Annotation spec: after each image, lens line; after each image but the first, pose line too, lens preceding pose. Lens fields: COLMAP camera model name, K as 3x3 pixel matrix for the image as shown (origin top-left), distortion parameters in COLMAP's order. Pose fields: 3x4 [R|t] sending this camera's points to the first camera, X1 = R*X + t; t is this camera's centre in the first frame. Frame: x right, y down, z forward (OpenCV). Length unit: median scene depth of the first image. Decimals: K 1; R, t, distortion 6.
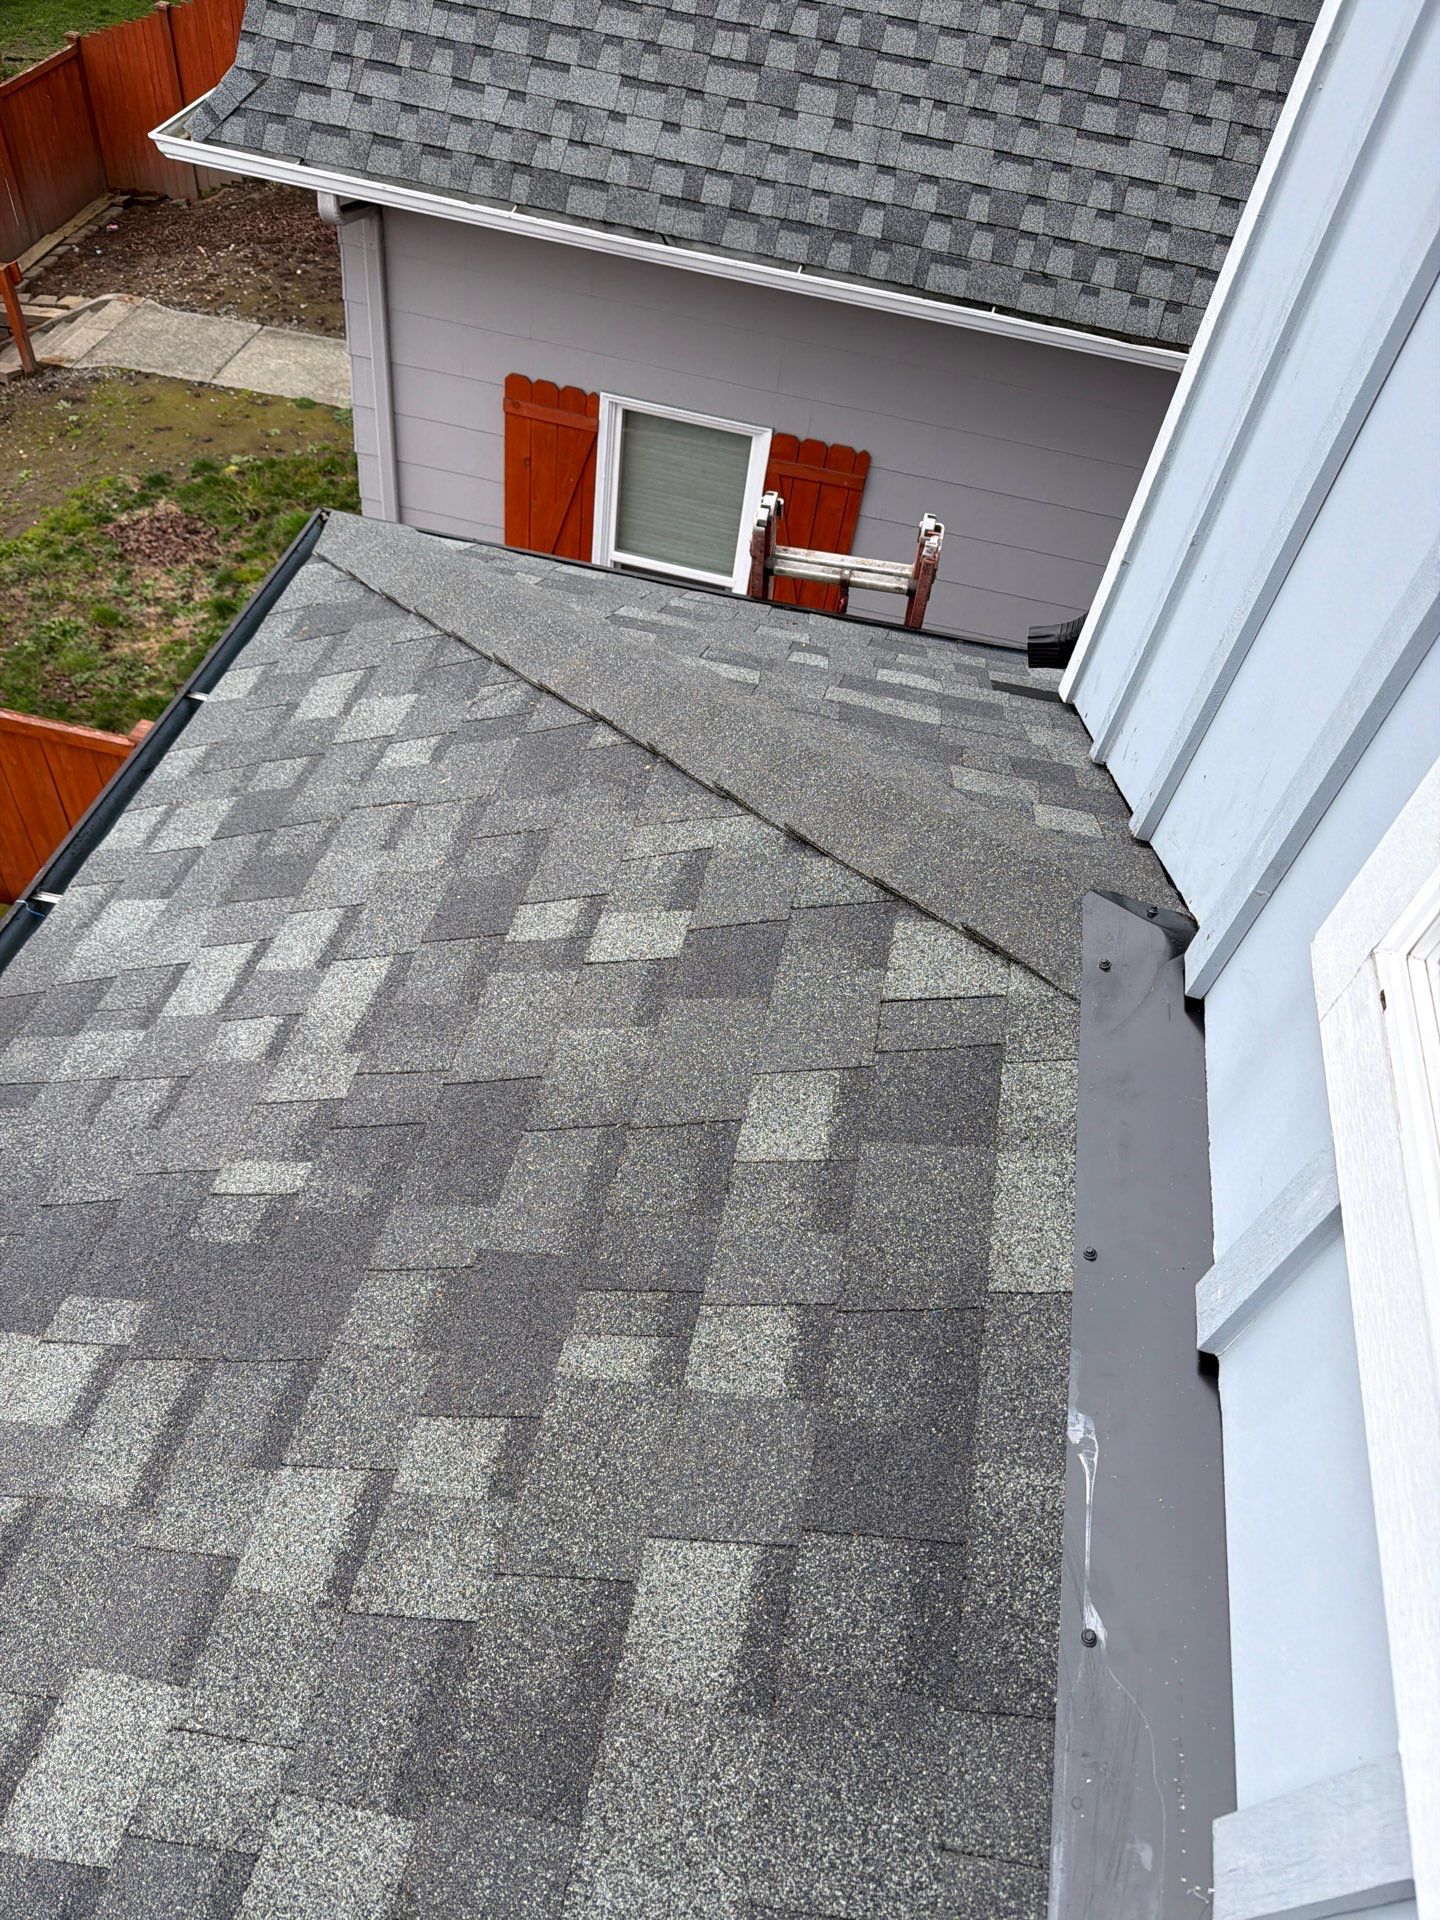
lens RADIAL K [[1344.1, 0, 698.5], [0, 1344.1, 1012.2], [0, 0, 1]] dist [0.169207, -0.296239]
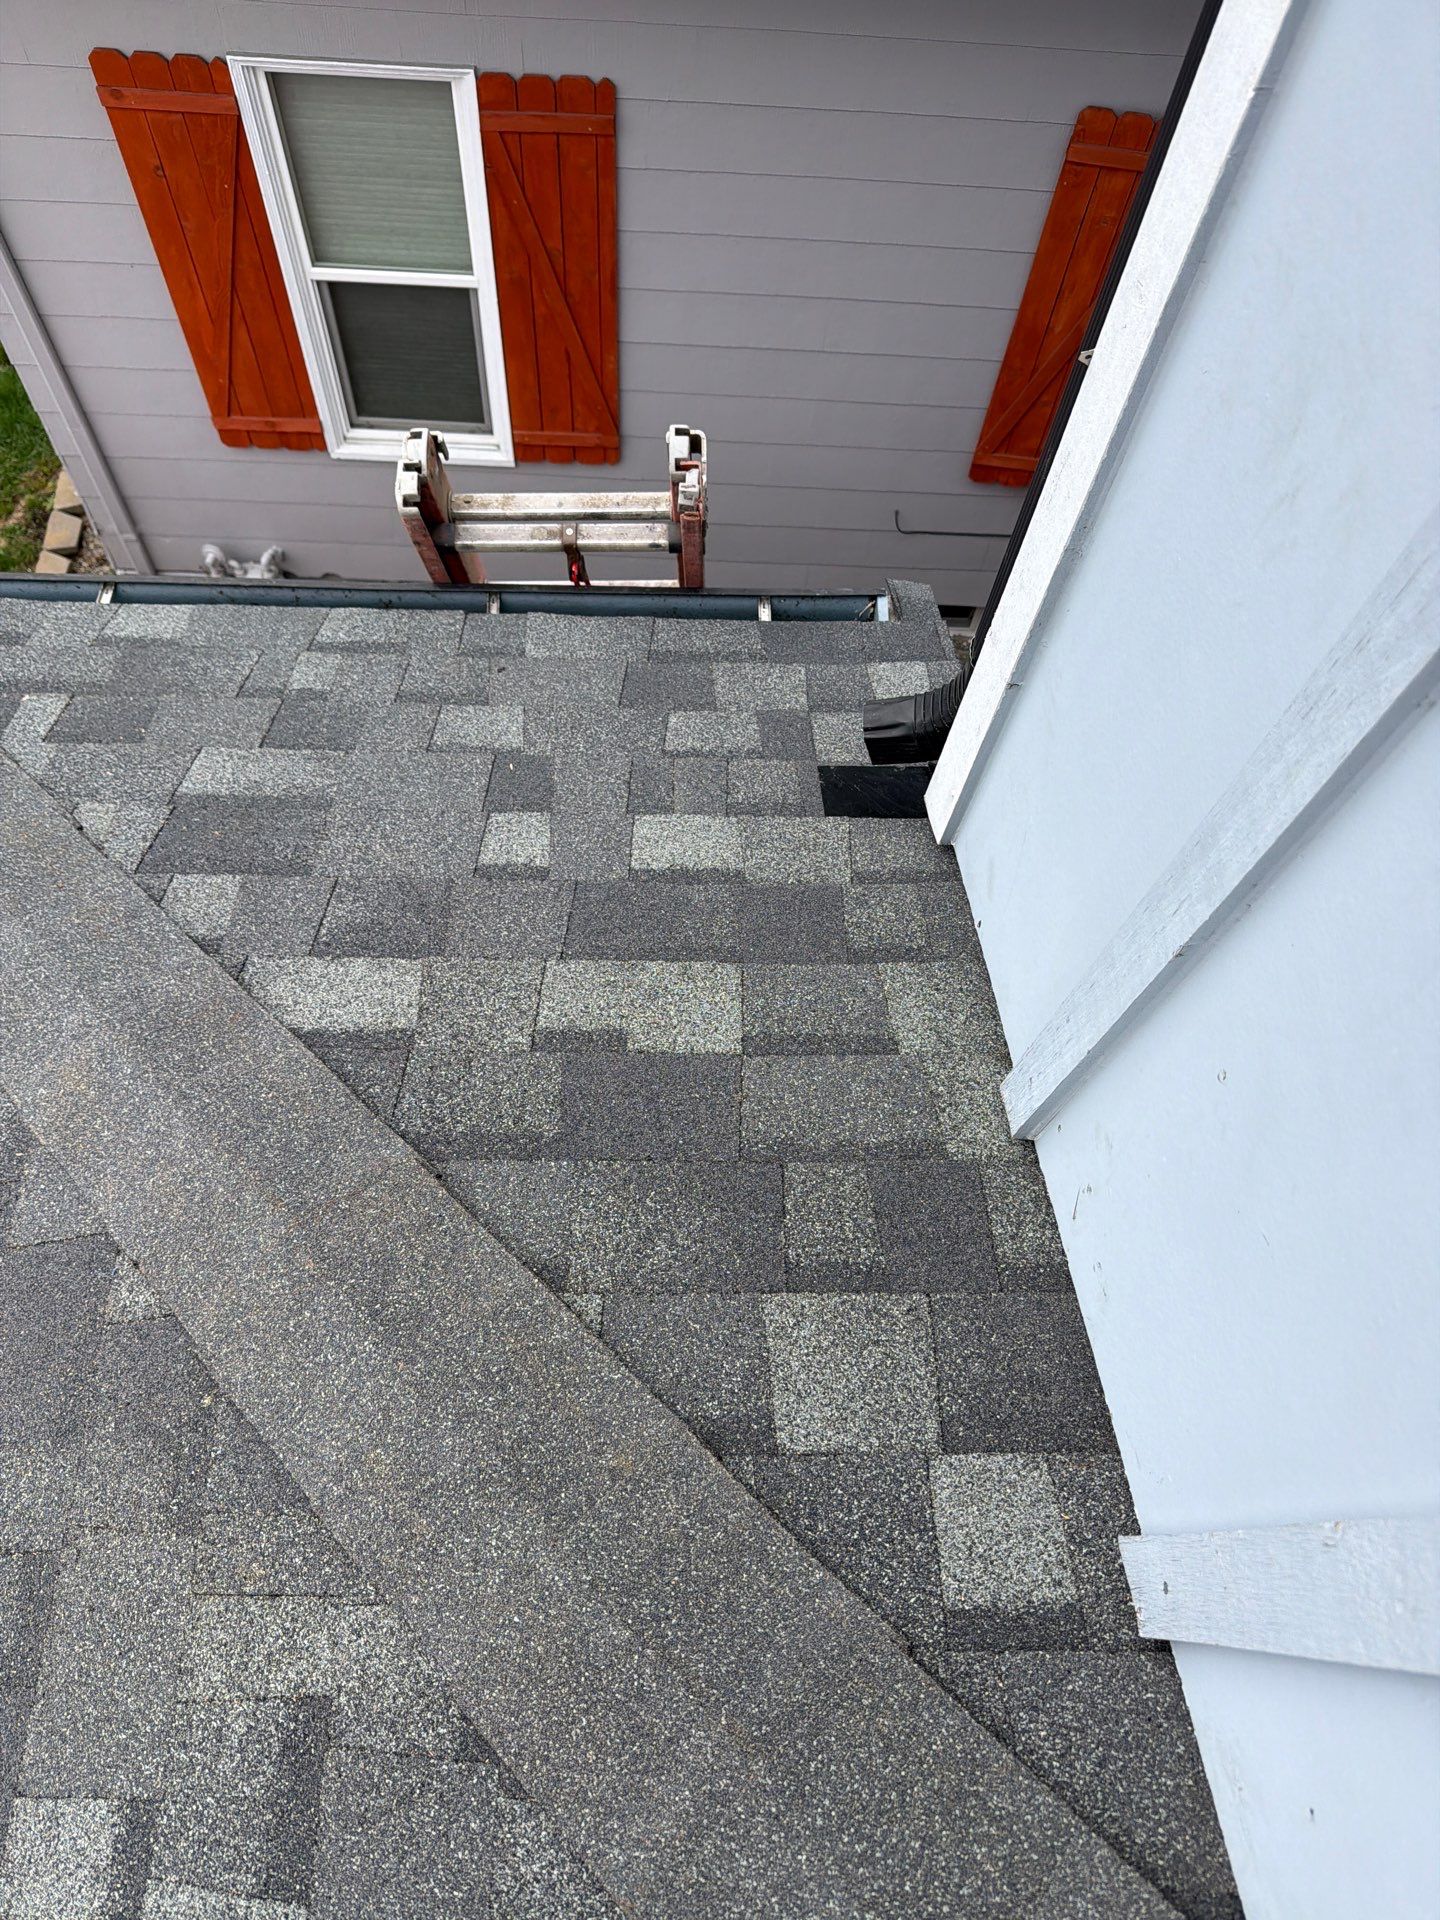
lens RADIAL K [[1266.8, 0, 758.1], [0, 1266.8, 934.1], [0, 0, 1]] dist [0.069371, -0.081647]
pose [[0.976153, -0.209099, 0.058329, 0.132569], [0.183317, 0.937925, 0.294436, -0.337010], [-0.116275, -0.276722, 0.953890, 0.405840]]
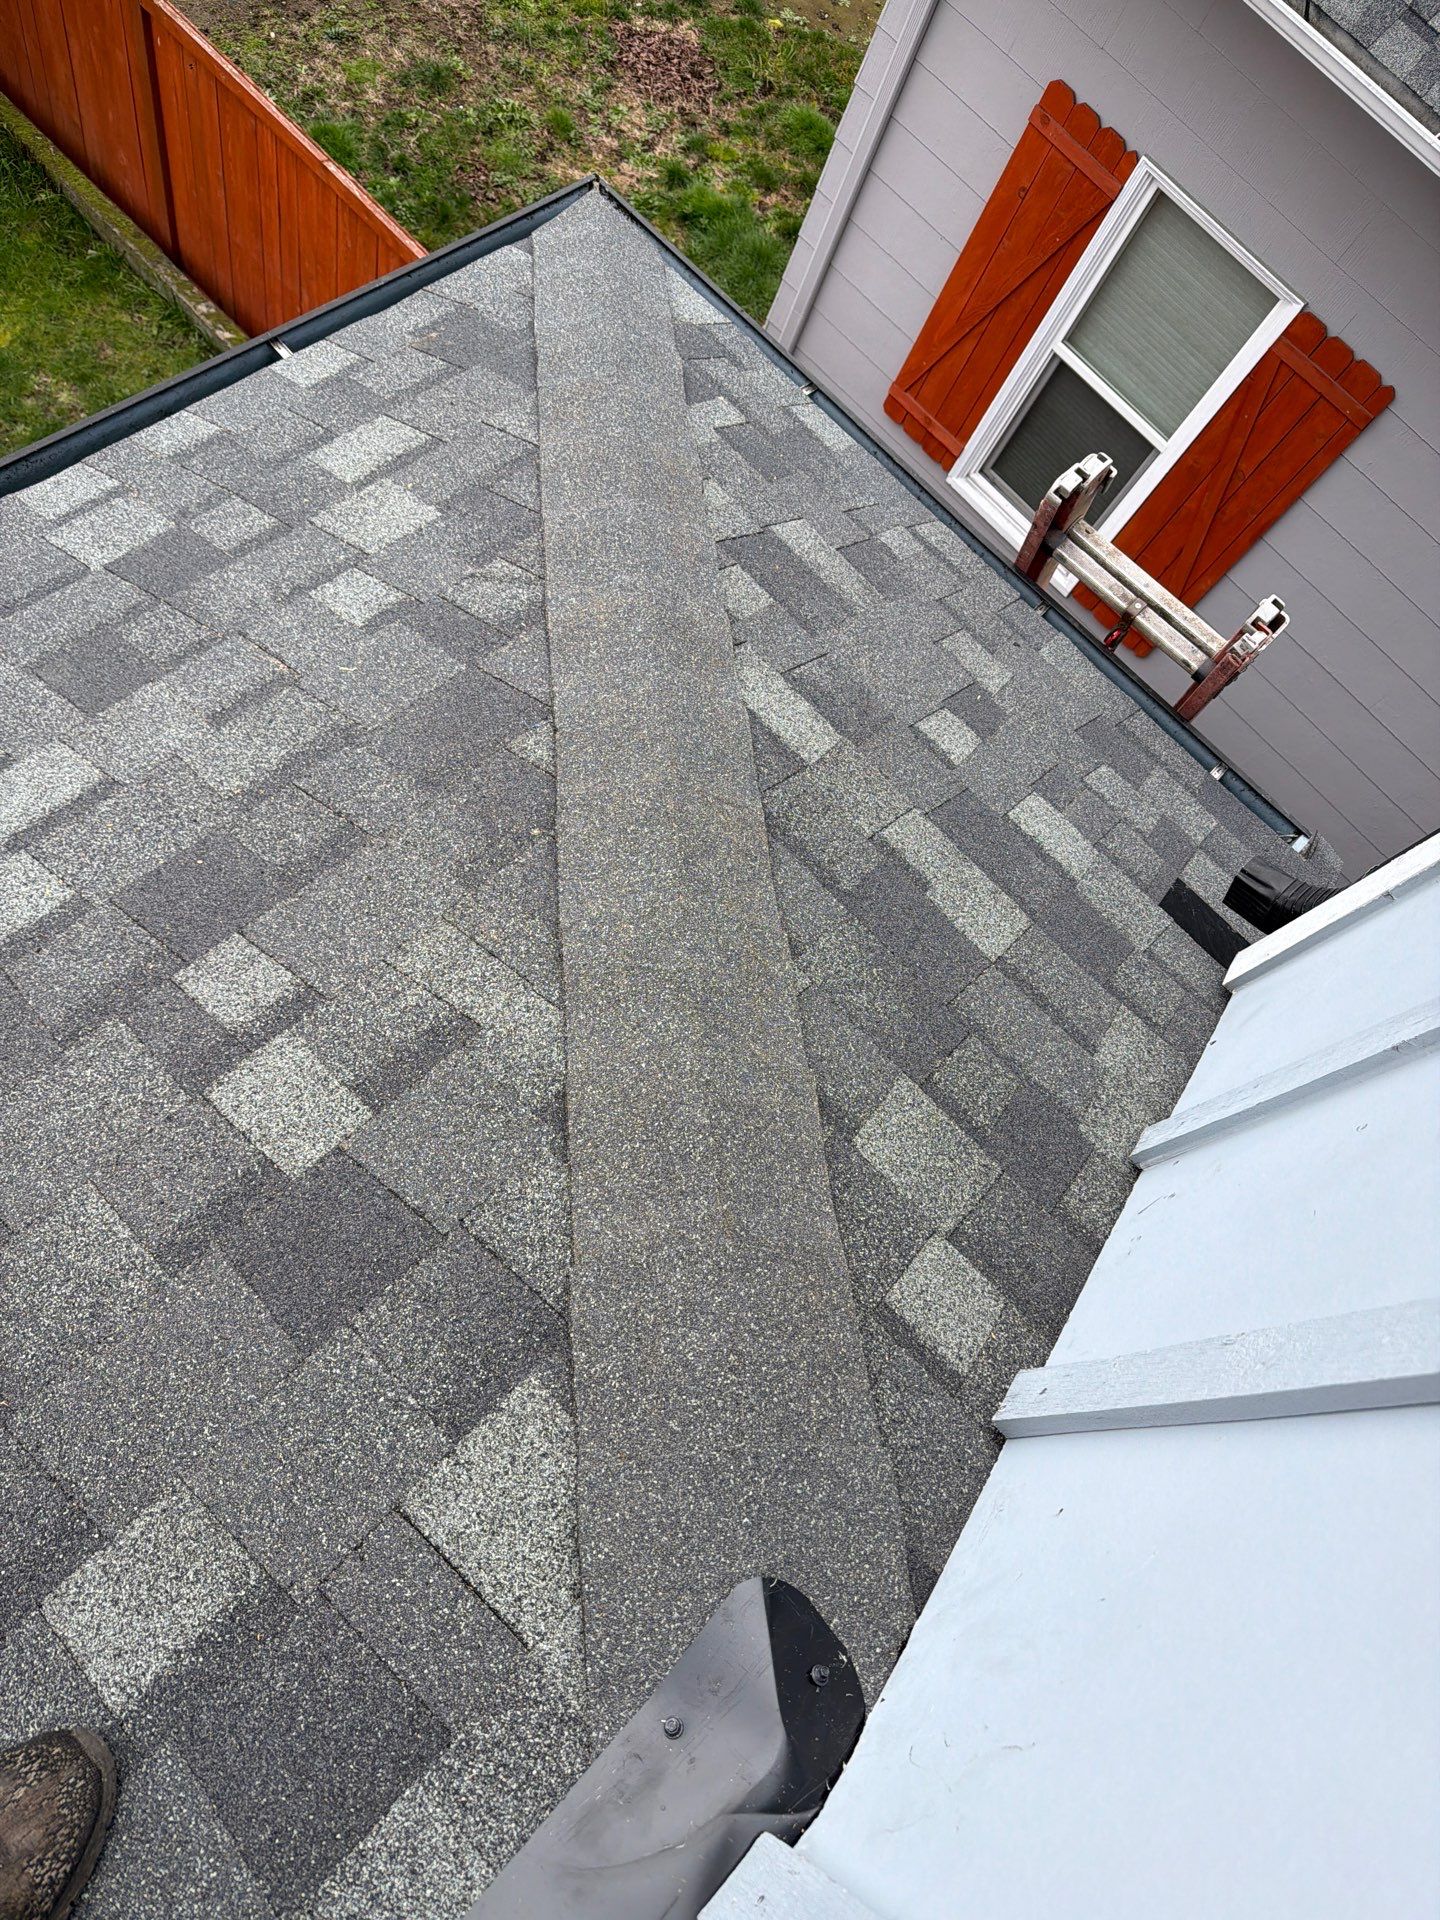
lens RADIAL K [[1333.5, 0, 727.3], [0, 1333.5, 963.3], [0, 0, 1]] dist [0.020083, -0.018175]
pose [[0.839575, 0.534459, -0.097299, 0.106056], [-0.503372, 0.832725, 0.230619, -0.241112], [0.204280, -0.144645, 0.968167, 0.263748]]
